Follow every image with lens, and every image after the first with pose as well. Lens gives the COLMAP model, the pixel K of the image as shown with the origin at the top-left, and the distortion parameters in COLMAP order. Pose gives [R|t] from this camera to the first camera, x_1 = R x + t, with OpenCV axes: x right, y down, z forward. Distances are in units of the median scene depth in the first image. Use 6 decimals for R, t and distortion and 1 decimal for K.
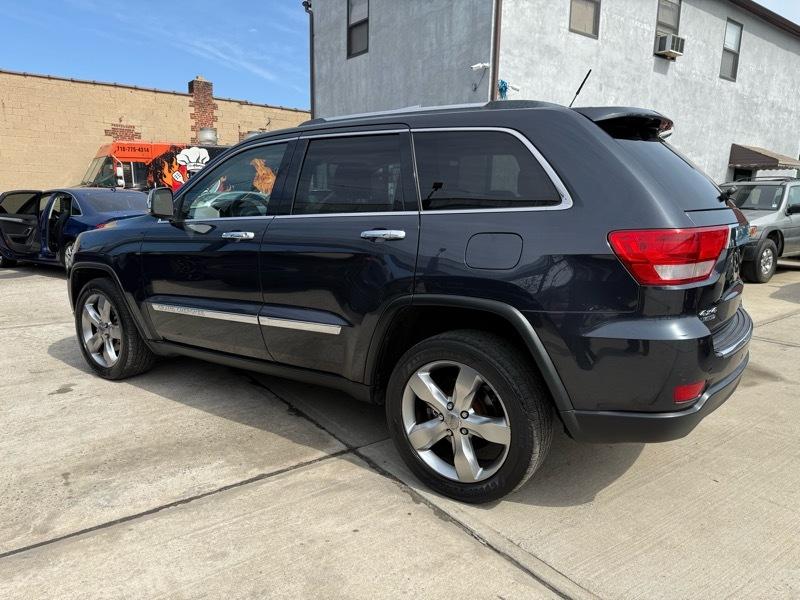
lens RADIAL K [[563.4, 0, 400.3], [0, 563.4, 298.5], [0, 0, 1]] dist [0.014366, -0.020113]
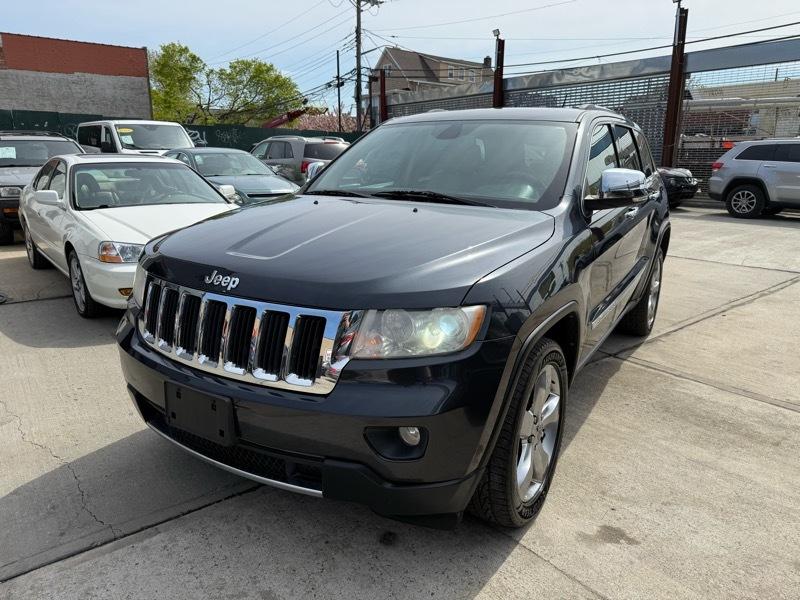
lens RADIAL K [[563.4, 0, 402.5], [0, 563.4, 301.2], [0, 0, 1]] dist [0.014366, -0.020113]
pose [[-0.054448, -0.257193, 0.964825, -0.427142], [0.164394, 0.950764, 0.262722, -0.096942], [-0.984891, 0.172916, -0.009486, 0.467277]]
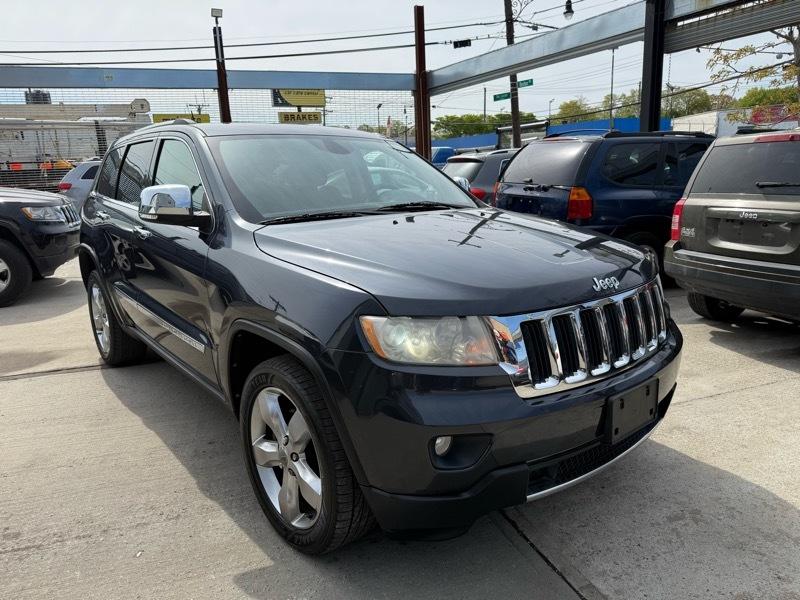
lens RADIAL K [[563.4, 0, 399.6], [0, 563.4, 304.9], [0, 0, 1]] dist [0.014366, -0.020113]
pose [[-0.963406, -0.044565, 0.264316, -0.211996], [0.065504, 0.917041, 0.393376, -0.141430], [-0.259919, 0.396295, -0.880564, 0.731914]]
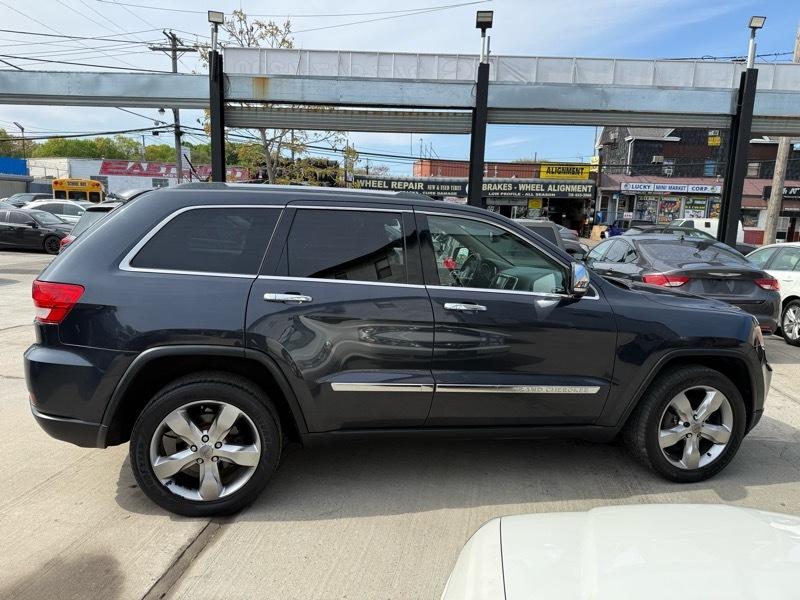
lens RADIAL K [[563.4, 0, 398.7], [0, 563.4, 302.7], [0, 0, 1]] dist [0.014366, -0.020113]
pose [[-0.684468, 0.079900, -0.724651, 0.272775], [-0.164662, 0.951349, 0.260427, -0.141618], [0.710204, 0.297577, -0.638011, 0.644816]]
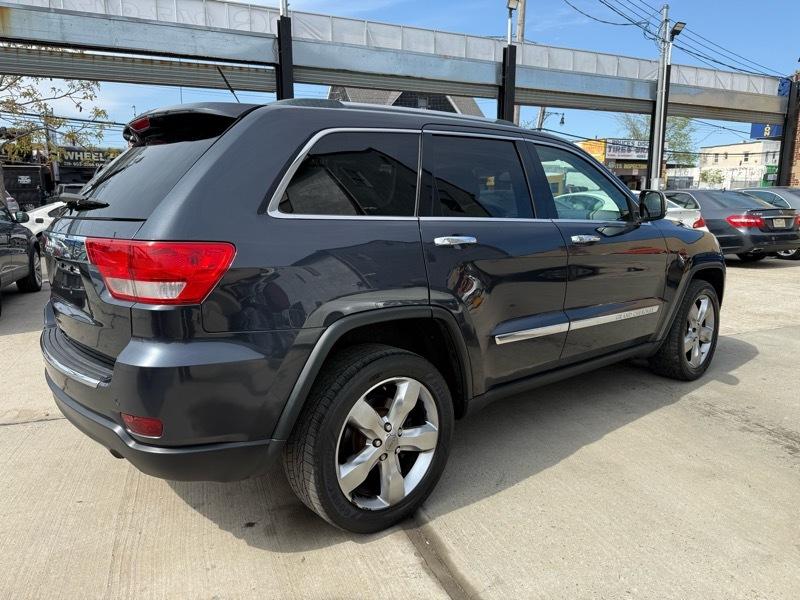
lens RADIAL K [[563.4, 0, 401.7], [0, 563.4, 300.2], [0, 0, 1]] dist [0.014366, -0.020113]
pose [[-0.255203, 0.170932, -0.951658, 0.343932], [-0.161271, 0.962937, 0.216205, -0.081271], [0.953343, 0.208651, -0.218178, 0.448271]]
